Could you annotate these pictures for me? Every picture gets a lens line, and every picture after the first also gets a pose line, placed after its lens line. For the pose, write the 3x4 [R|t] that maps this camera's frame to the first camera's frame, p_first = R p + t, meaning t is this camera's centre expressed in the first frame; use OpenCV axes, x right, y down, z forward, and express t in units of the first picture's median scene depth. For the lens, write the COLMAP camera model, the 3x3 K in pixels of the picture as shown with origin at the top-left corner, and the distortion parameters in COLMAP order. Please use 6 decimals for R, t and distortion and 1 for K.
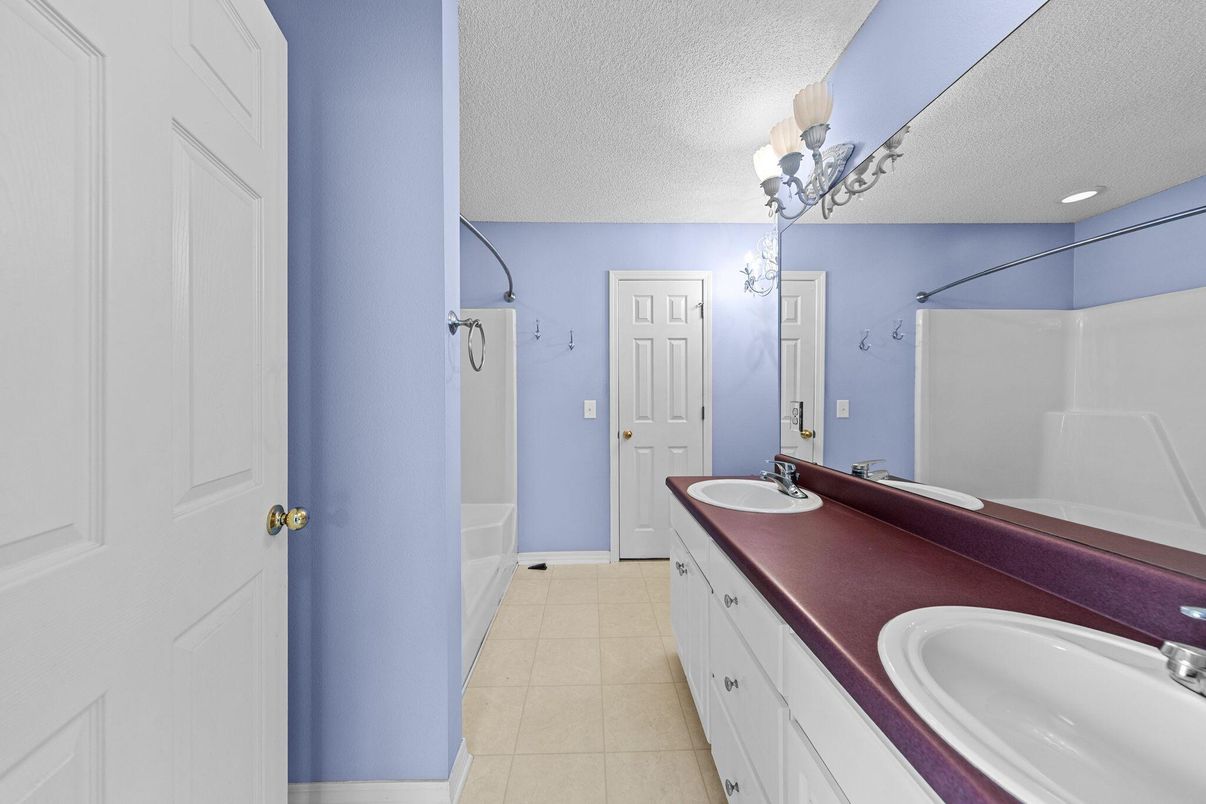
lens RADIAL K [[383.0, 0, 594.1], [0, 383.0, 399.1], [0, 0, 1]] dist [0.014197, -0.000088]
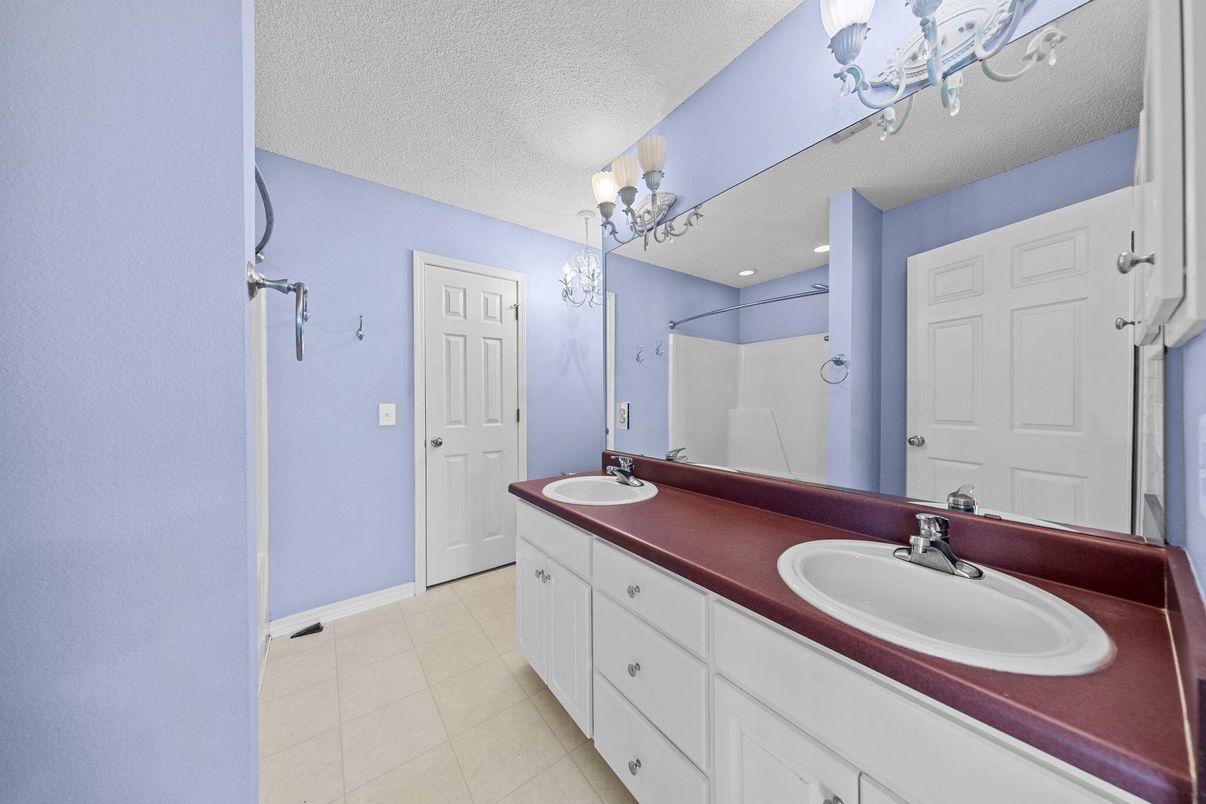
lens RADIAL K [[383.0, 0, 606.2], [0, 383.0, 400.5], [0, 0, 1]] dist [0.014197, -0.000088]
pose [[0.813431, -0.001298, 0.581660, -0.113654], [0.003646, 0.999989, -0.002868, 0.000734], [-0.581650, 0.004454, 0.813427, 0.062789]]
